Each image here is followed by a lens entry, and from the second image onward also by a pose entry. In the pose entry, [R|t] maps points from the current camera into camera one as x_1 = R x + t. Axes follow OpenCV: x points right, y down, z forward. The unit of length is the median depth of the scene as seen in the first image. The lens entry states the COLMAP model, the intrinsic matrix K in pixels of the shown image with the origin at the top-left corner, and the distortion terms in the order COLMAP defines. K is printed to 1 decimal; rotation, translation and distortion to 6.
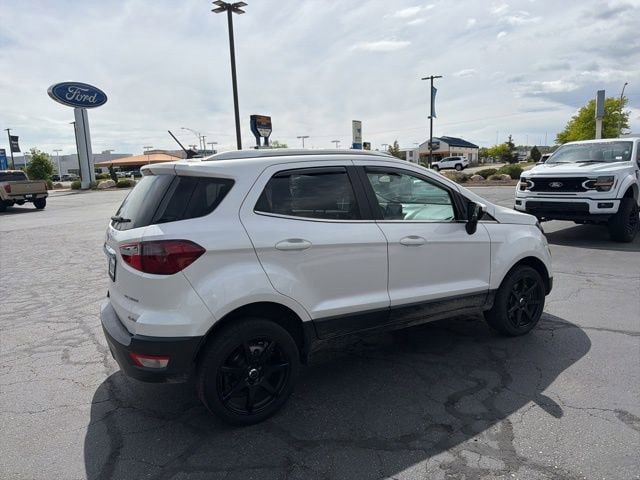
lens RADIAL K [[445.5, 0, 324.5], [0, 445.5, 241.5], [0, 0, 1]] dist [0.075587, -0.104339]
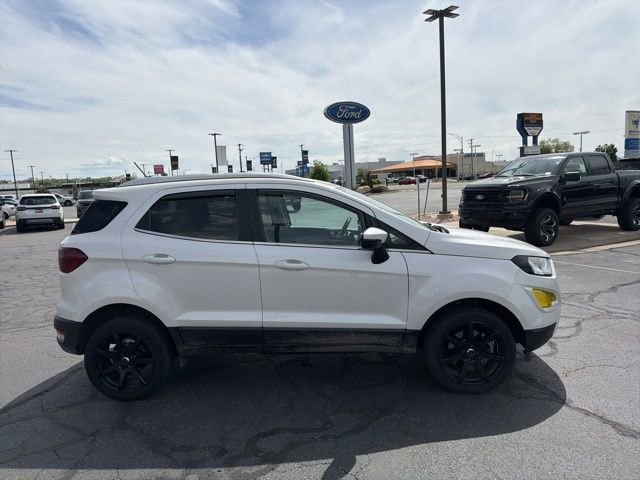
lens RADIAL K [[445.5, 0, 324.5], [0, 445.5, 241.5], [0, 0, 1]] dist [0.075587, -0.104339]
pose [[0.834908, 0.064099, -0.546644, 0.765559], [-0.068289, 0.997585, 0.012675, -0.067936], [0.546136, 0.026748, 0.837269, 0.207384]]
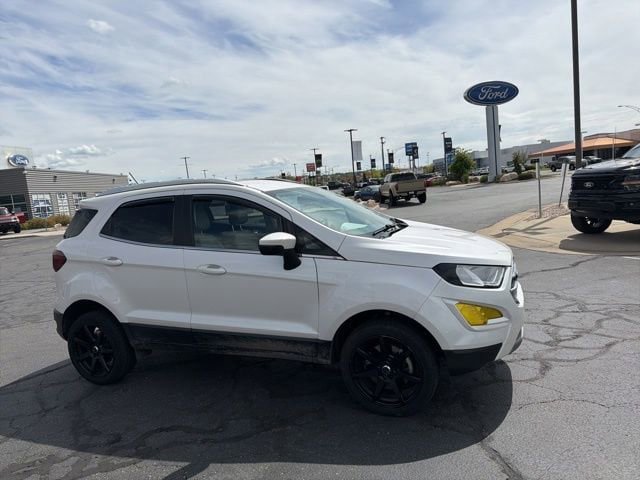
lens RADIAL K [[447.0, 0, 324.1], [0, 447.0, 247.2], [0, 0, 1]] dist [0.074978, -0.093665]
pose [[0.612241, 0.083239, -0.786277, 1.103815], [-0.055369, 0.996515, 0.062382, -0.123653], [0.788730, 0.005343, 0.614717, 0.557224]]
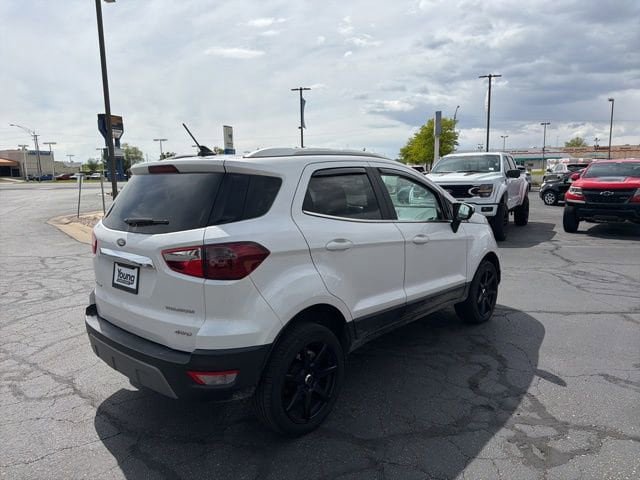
lens RADIAL K [[445.5, 0, 324.5], [0, 445.5, 241.5], [0, 0, 1]] dist [0.075587, -0.104339]
pose [[0.952778, -0.026768, 0.302486, -0.329097], [0.031748, 0.999429, -0.011560, 0.008512], [-0.302004, 0.020618, 0.953084, 0.054064]]
